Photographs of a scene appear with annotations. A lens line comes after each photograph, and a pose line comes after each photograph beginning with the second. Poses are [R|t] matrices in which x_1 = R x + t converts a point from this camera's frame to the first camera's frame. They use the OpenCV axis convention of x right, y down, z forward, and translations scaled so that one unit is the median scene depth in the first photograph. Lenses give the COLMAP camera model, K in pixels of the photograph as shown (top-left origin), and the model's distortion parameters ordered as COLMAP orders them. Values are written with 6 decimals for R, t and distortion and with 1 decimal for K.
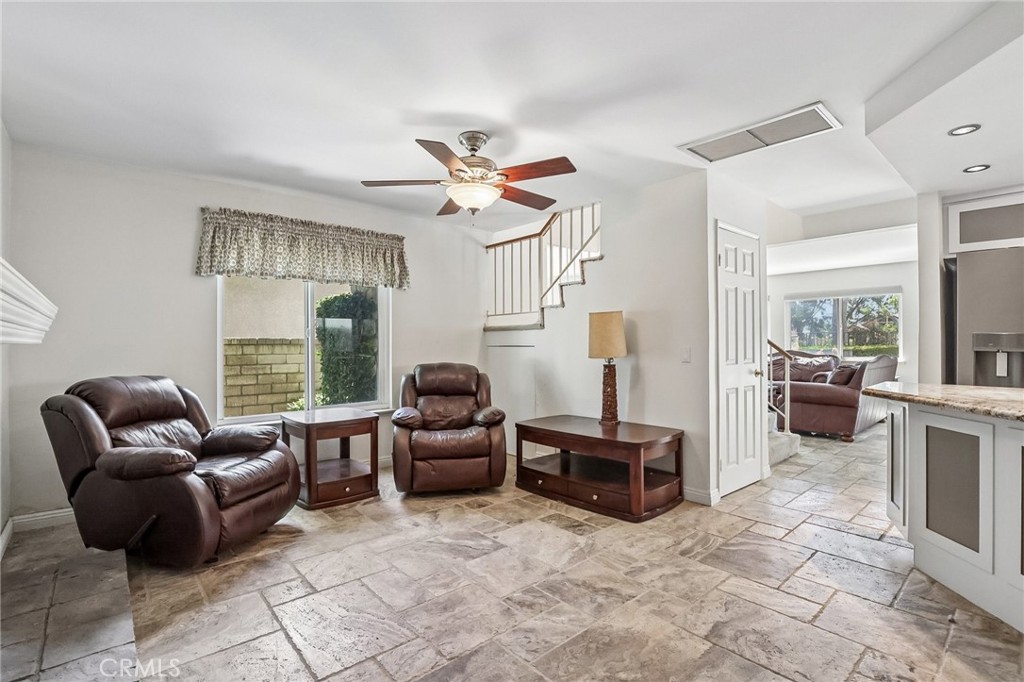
lens RADIAL K [[485.9, 0, 514.1], [0, 485.9, 341.8], [0, 0, 1]] dist [-0.029656, 0.000435]
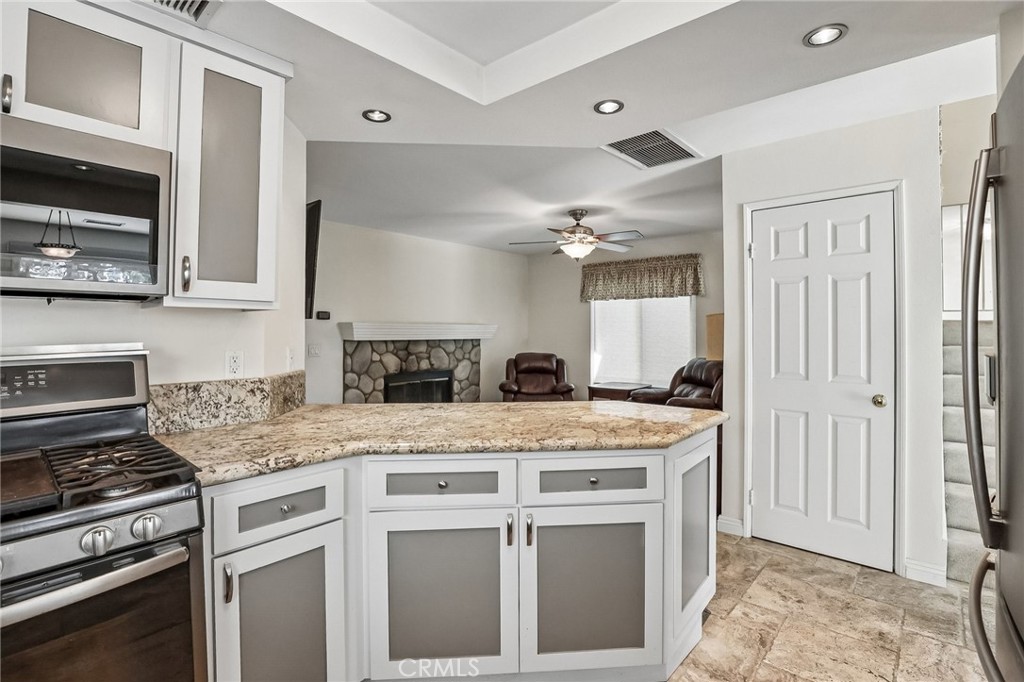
lens RADIAL K [[495.4, 0, 514.1], [0, 495.4, 328.7], [0, 0, 1]] dist [-0.028311, 0.000138]
pose [[0.135919, -0.000460, -0.990720, 1.427323], [0.000151, 1.000000, -0.000444, -0.039094], [0.990720, -0.000090, 0.135919, 0.540843]]
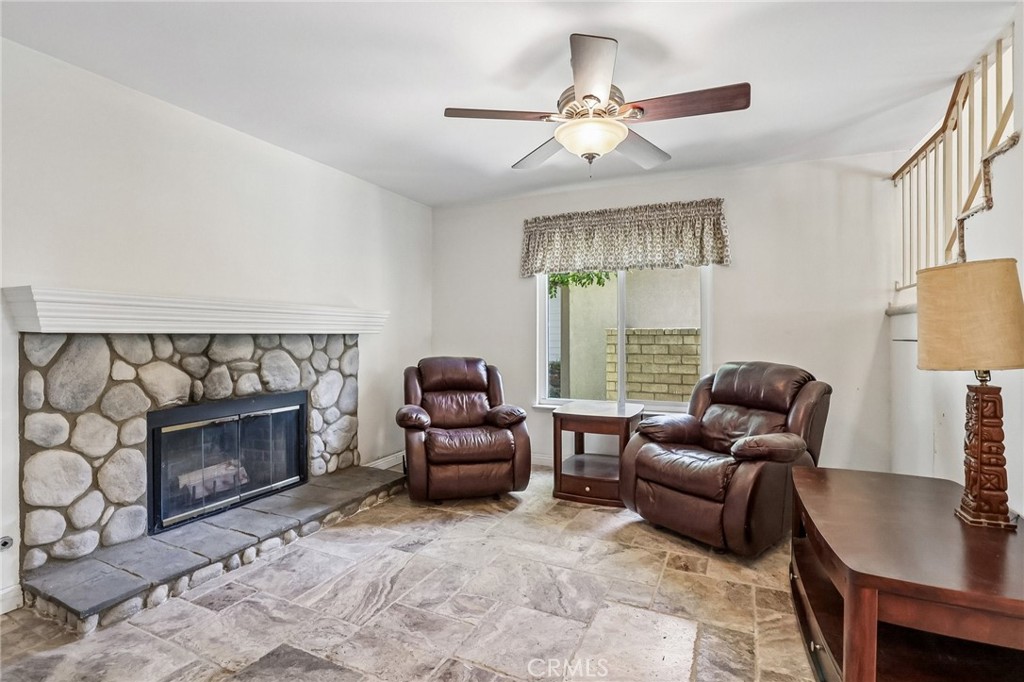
lens RADIAL K [[482.6, 0, 507.9], [0, 482.6, 337.5], [0, 0, 1]] dist [-0.026385, 0.000265]
pose [[0.390605, 0.010877, -0.920494, 0.521838], [-0.000186, 0.999931, 0.011737, -0.001385], [0.920559, -0.004413, 0.390580, 0.560352]]
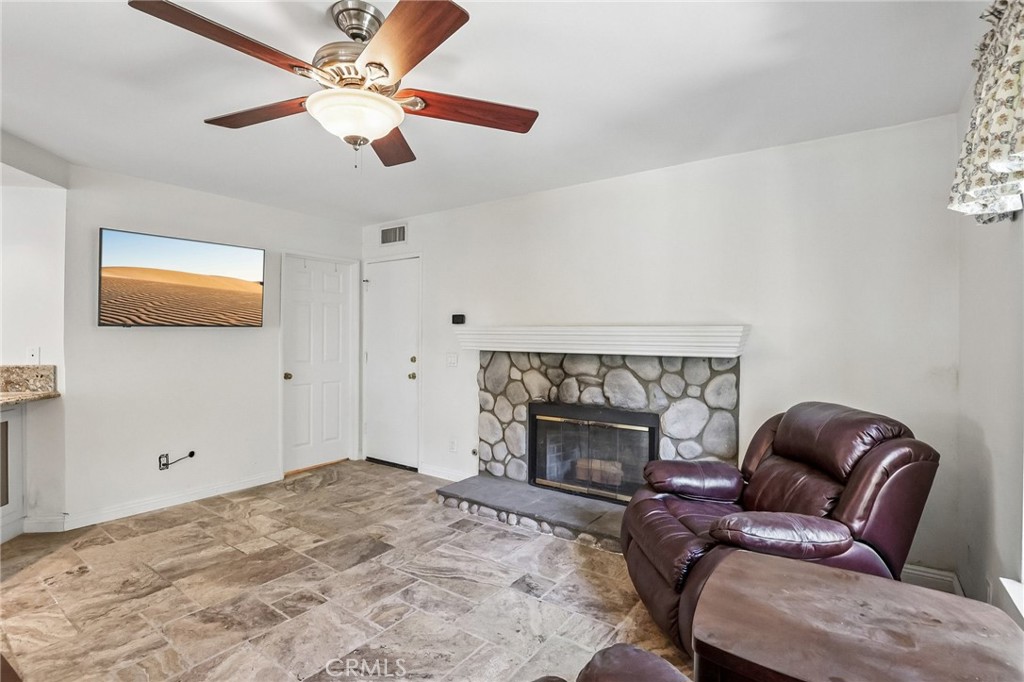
lens RADIAL K [[485.9, 0, 514.1], [0, 485.9, 341.8], [0, 0, 1]] dist [-0.029656, 0.000435]
pose [[-0.971990, 0.002268, -0.235012, -0.127092], [-0.000766, 0.999918, 0.012816, -0.037986], [0.235022, 0.012637, -0.971908, 1.517825]]
